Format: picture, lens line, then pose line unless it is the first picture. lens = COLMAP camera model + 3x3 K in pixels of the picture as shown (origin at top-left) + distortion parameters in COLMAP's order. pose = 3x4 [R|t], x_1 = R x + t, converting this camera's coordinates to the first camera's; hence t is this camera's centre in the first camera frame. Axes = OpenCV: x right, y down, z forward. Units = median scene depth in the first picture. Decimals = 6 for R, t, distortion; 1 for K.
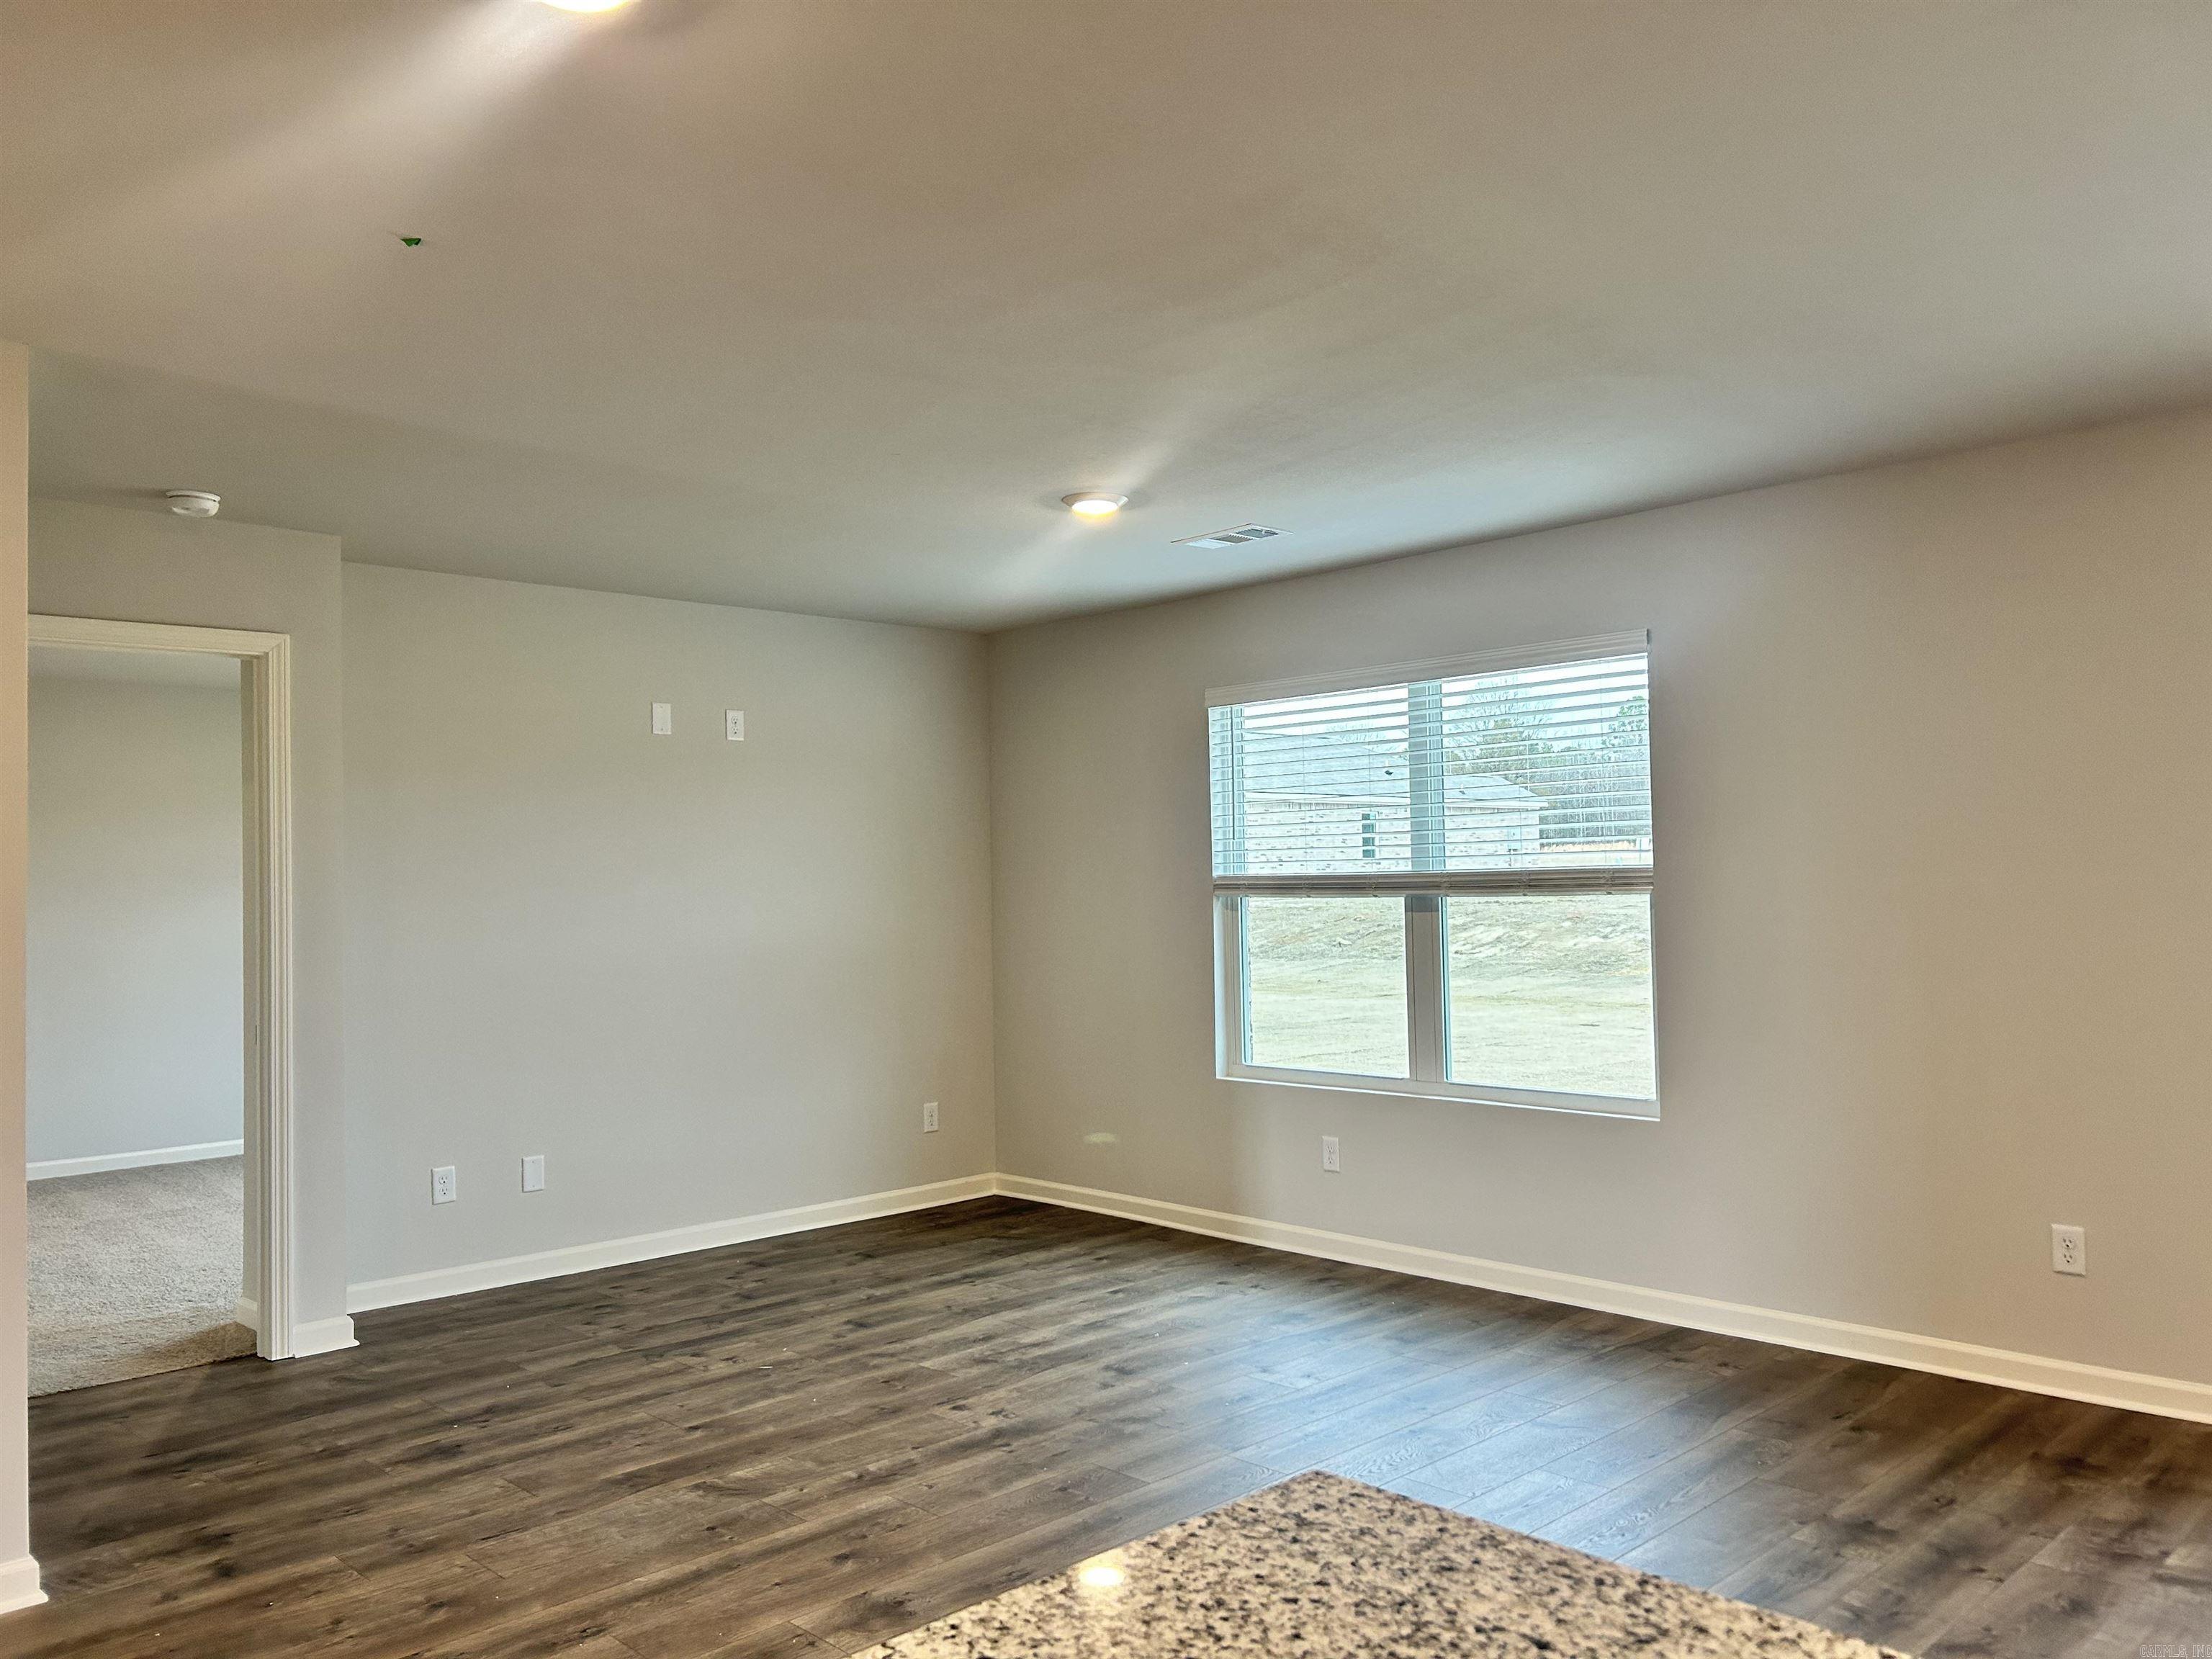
lens RADIAL K [[1669.5, 0, 1102.4], [0, 1669.5, 836.2], [0, 0, 1]] dist [0.049220, -0.056340]
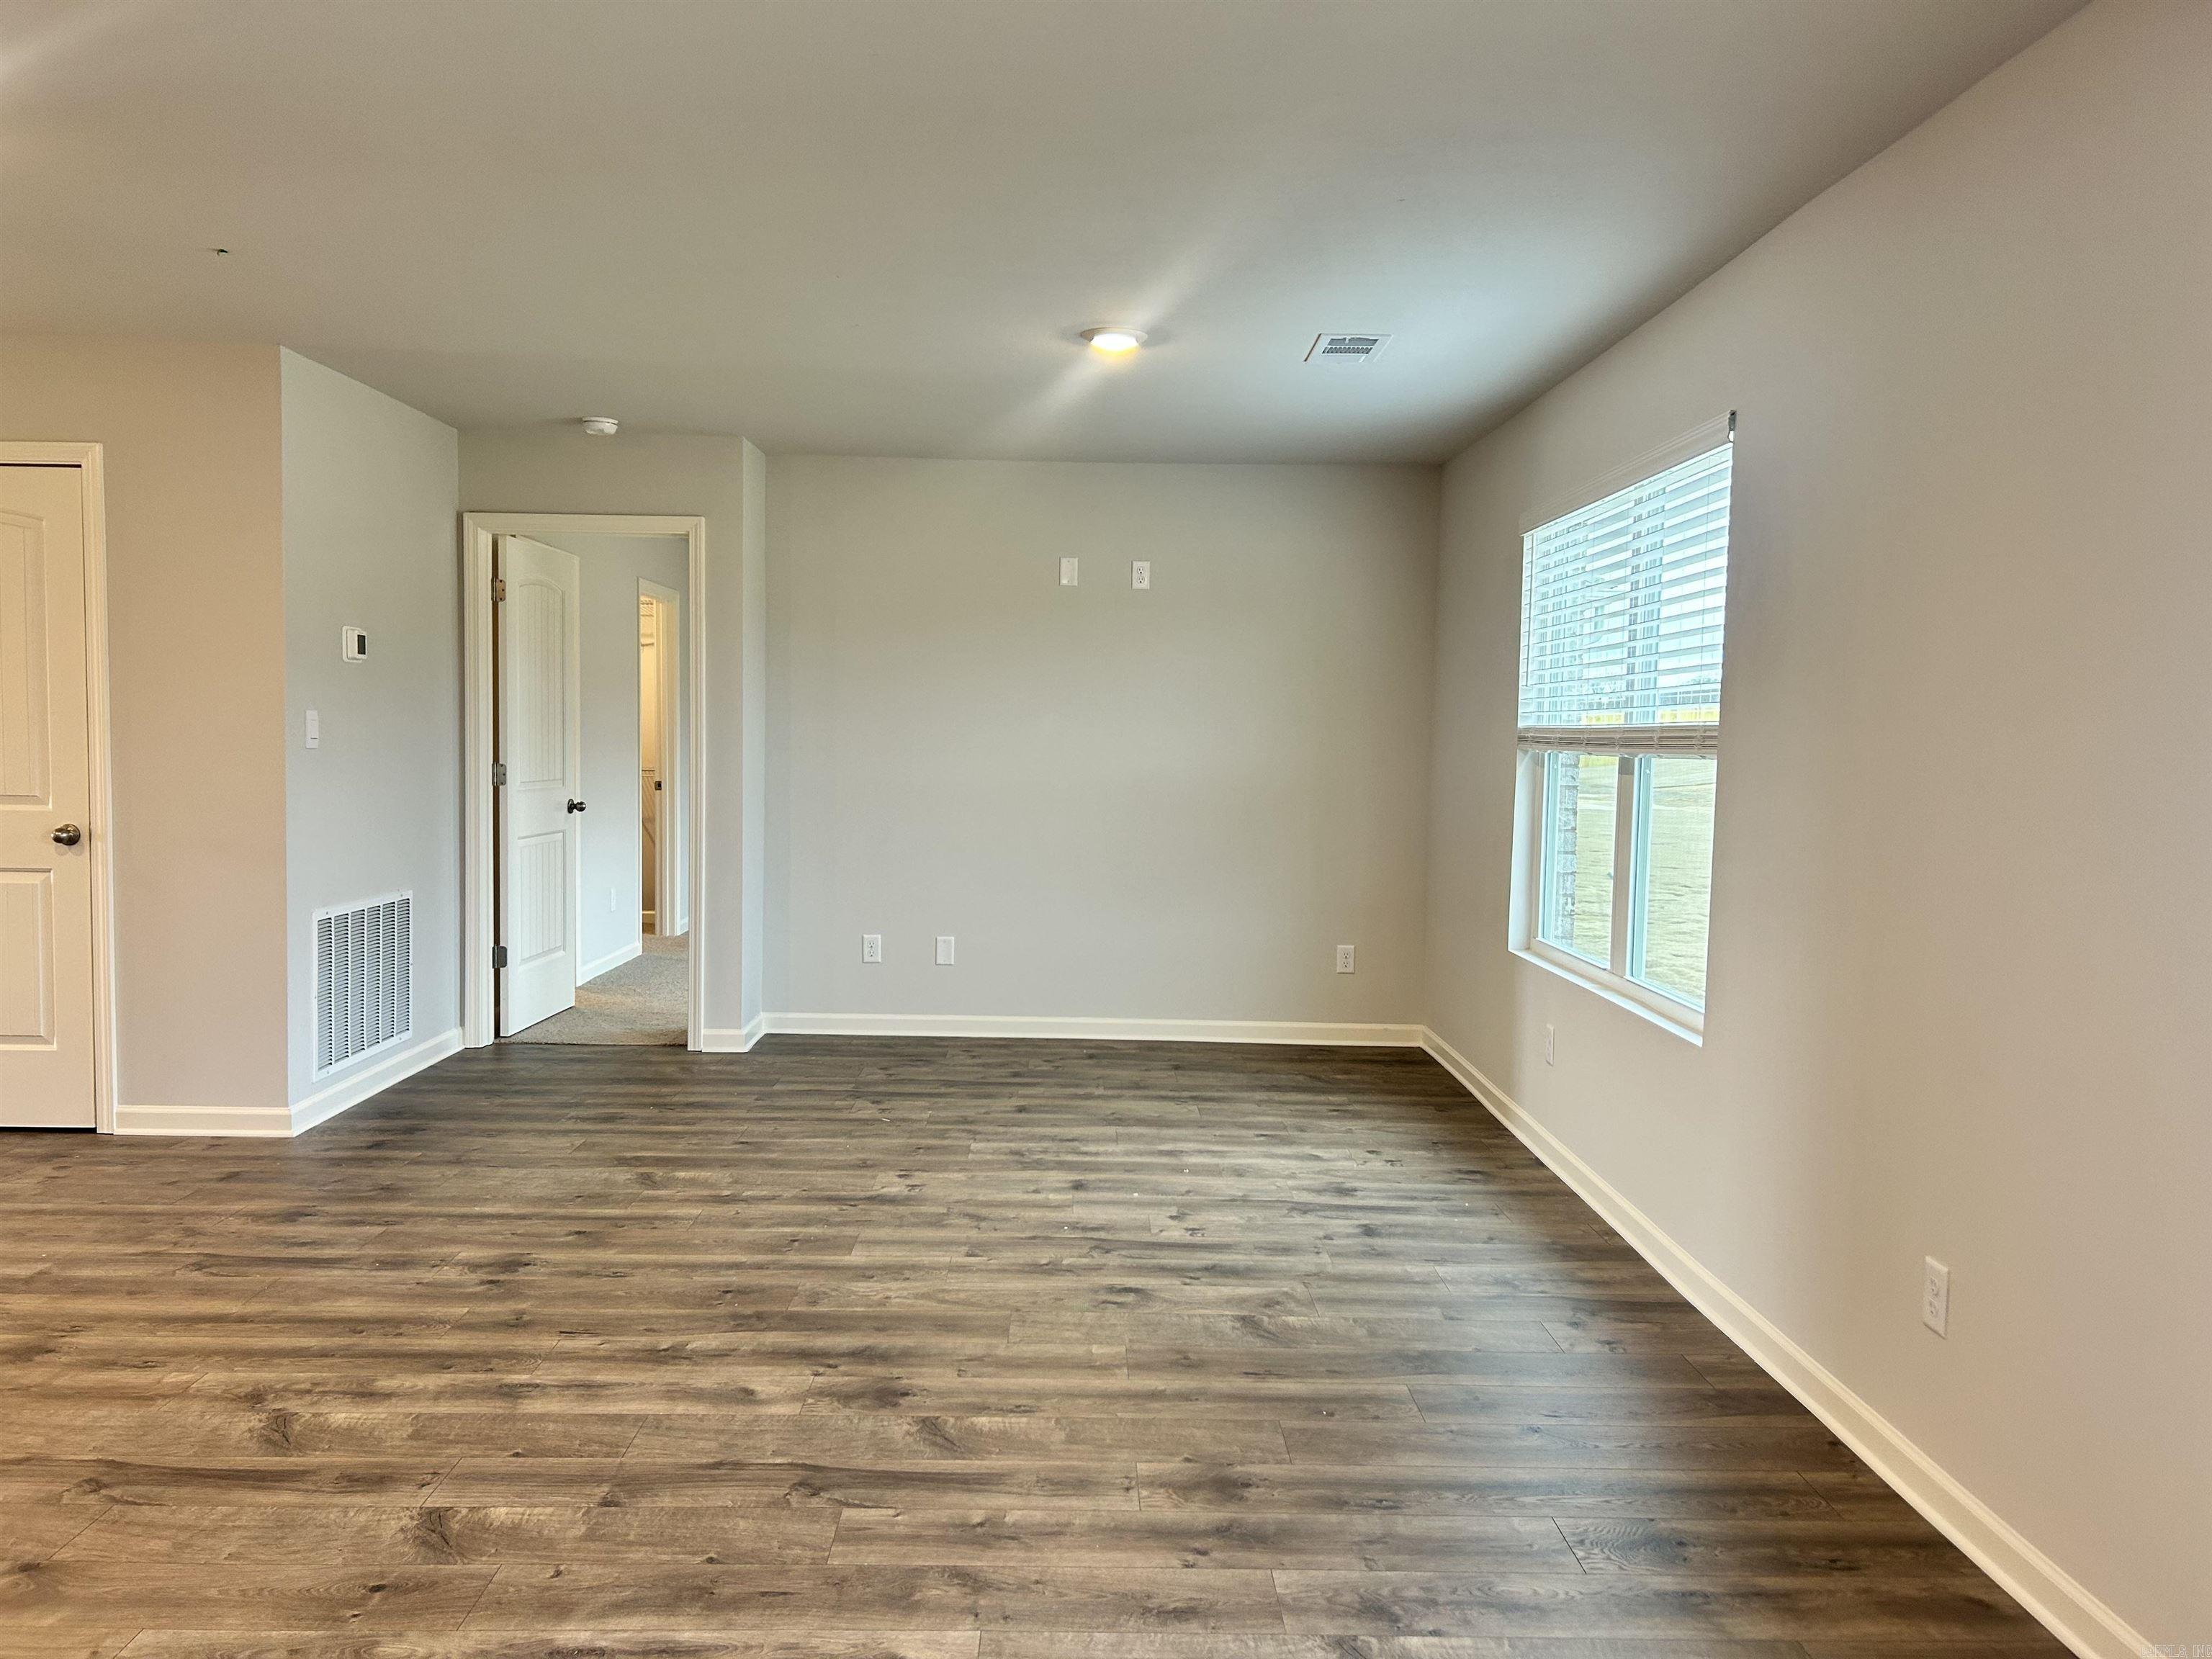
lens RADIAL K [[1669.5, 0, 1157.7], [0, 1669.5, 824.5], [0, 0, 1]] dist [0.049220, -0.056340]
pose [[0.734261, 0.070899, -0.675155, 0.669914], [-0.015816, 0.996048, 0.087396, 0.000644], [0.678683, -0.053493, 0.732480, 0.251071]]
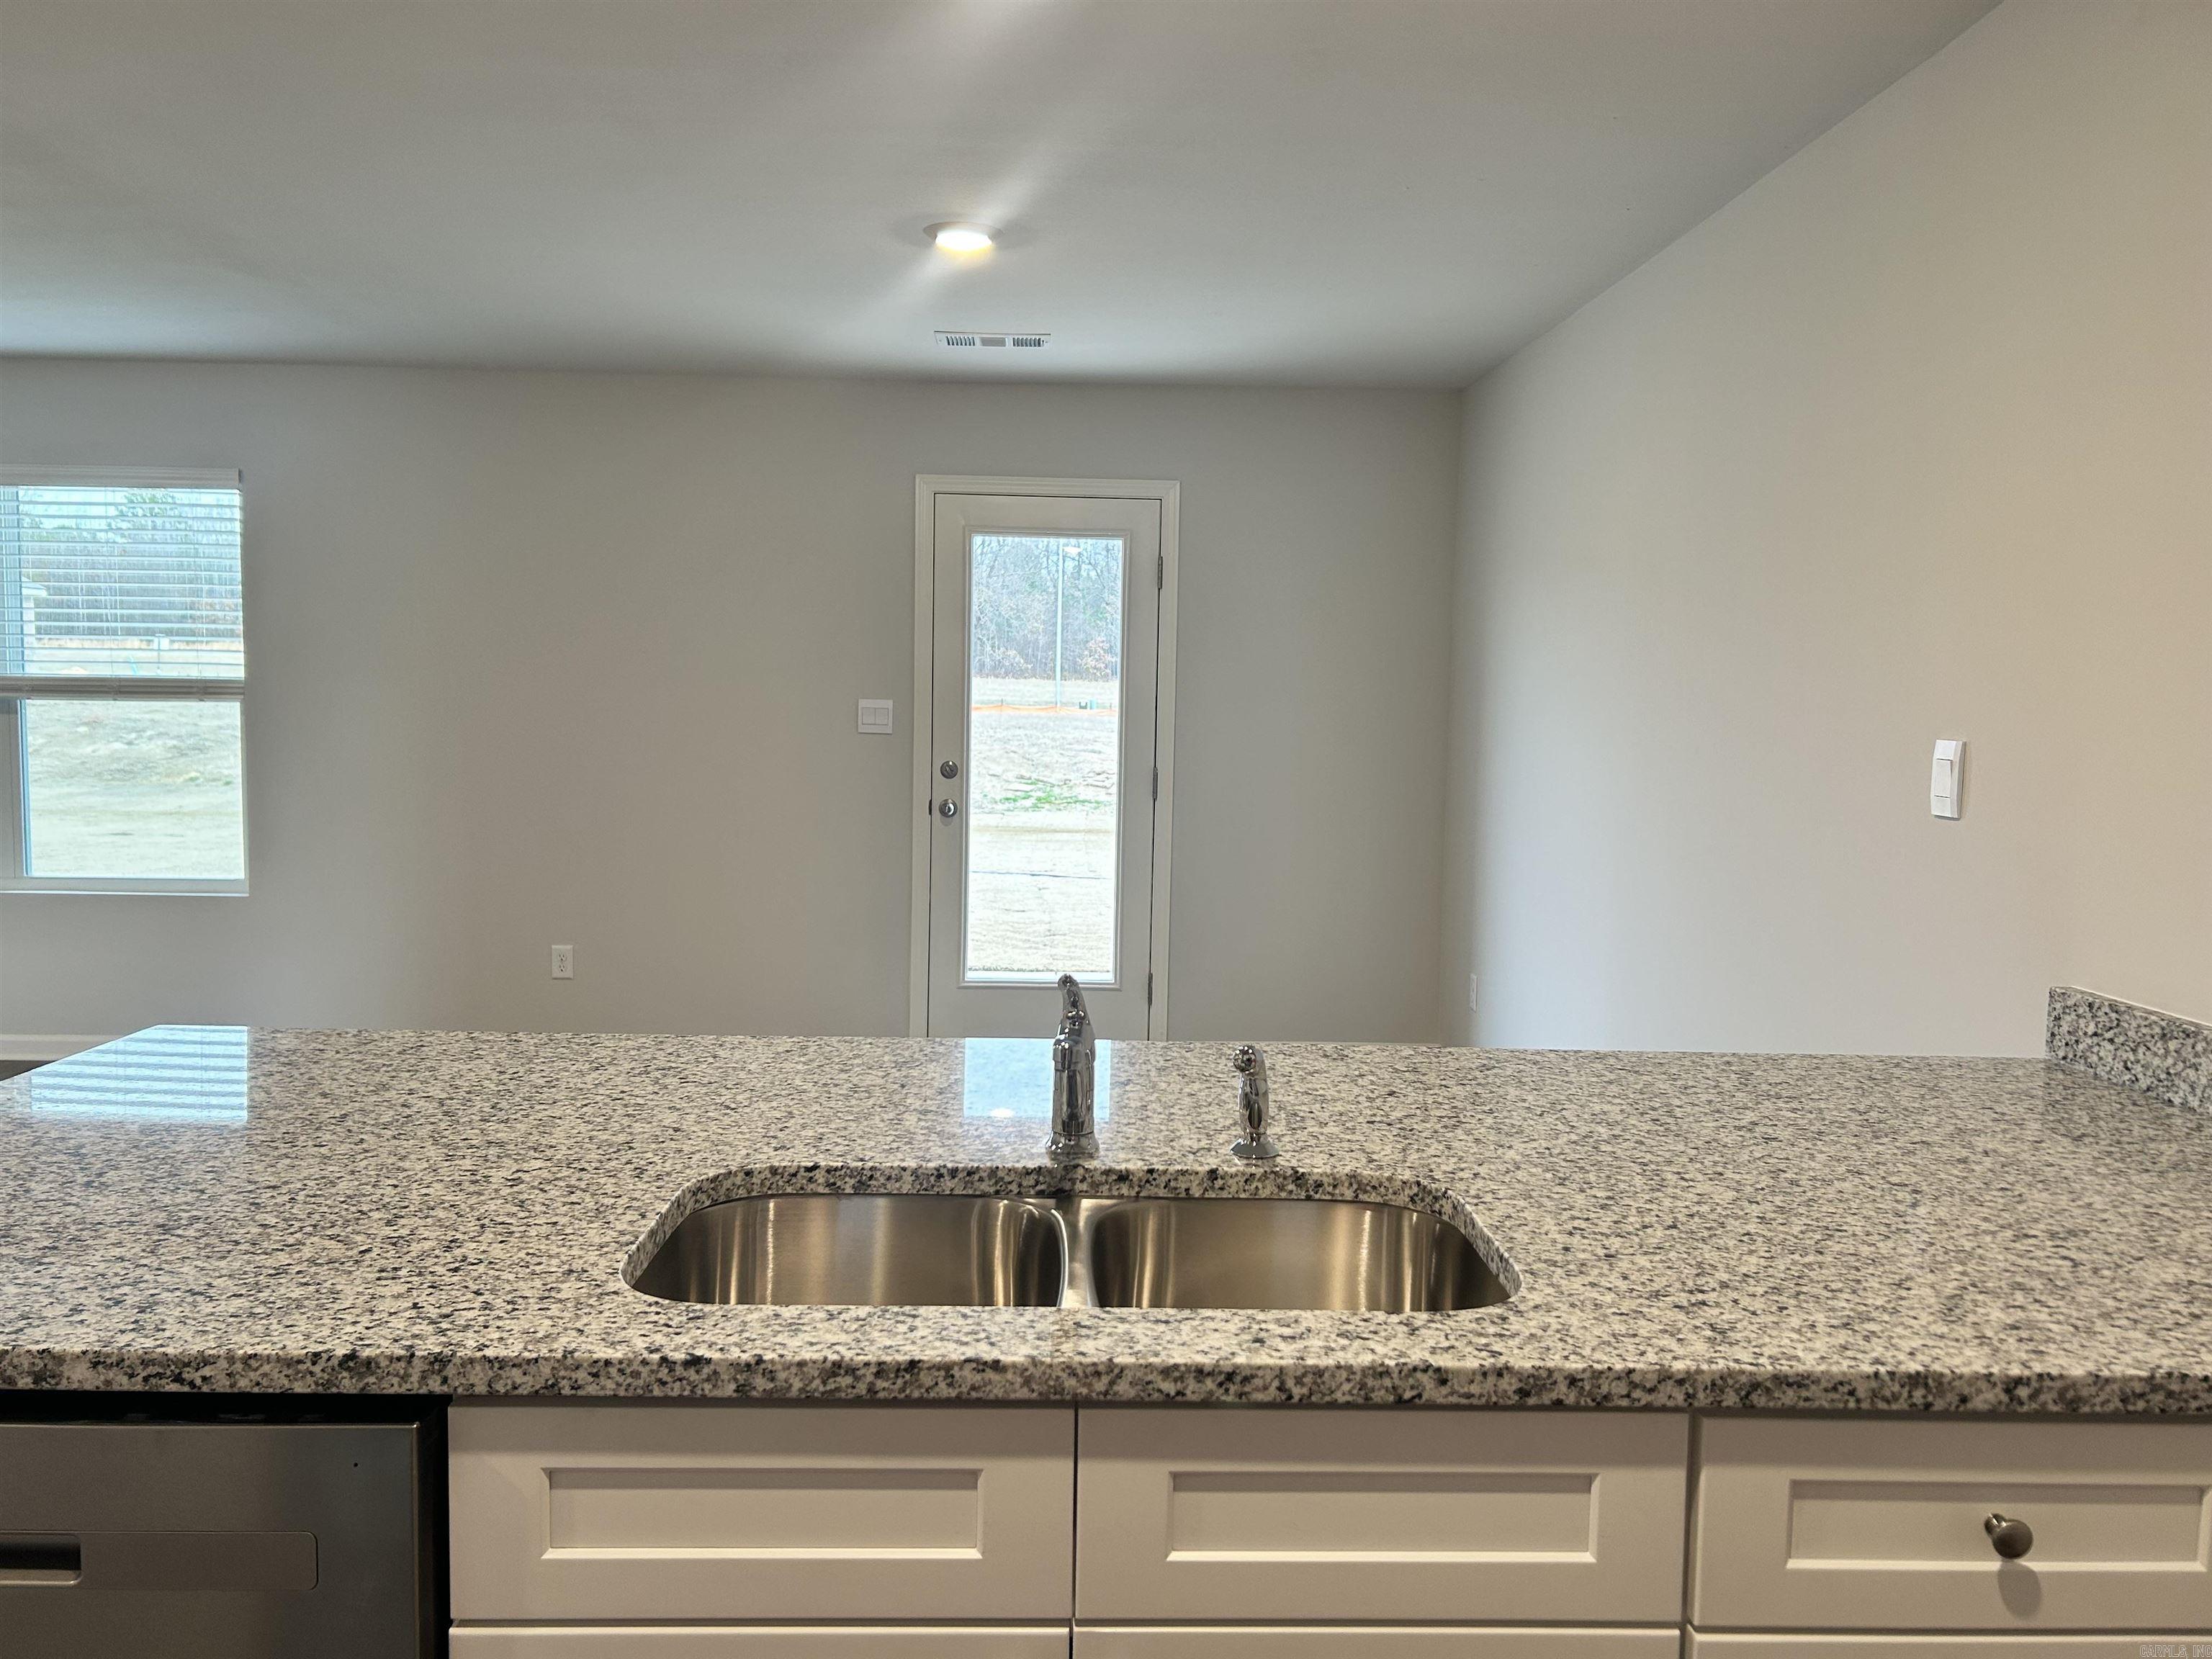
lens RADIAL K [[1669.5, 0, 1105.2], [0, 1669.5, 822.1], [0, 0, 1]] dist [0.049220, -0.056340]
pose [[0.679542, -0.025414, 0.733196, -0.154427], [-0.051461, 0.995287, 0.082194, -0.012456], [-0.731829, -0.093585, 0.675031, -0.286636]]
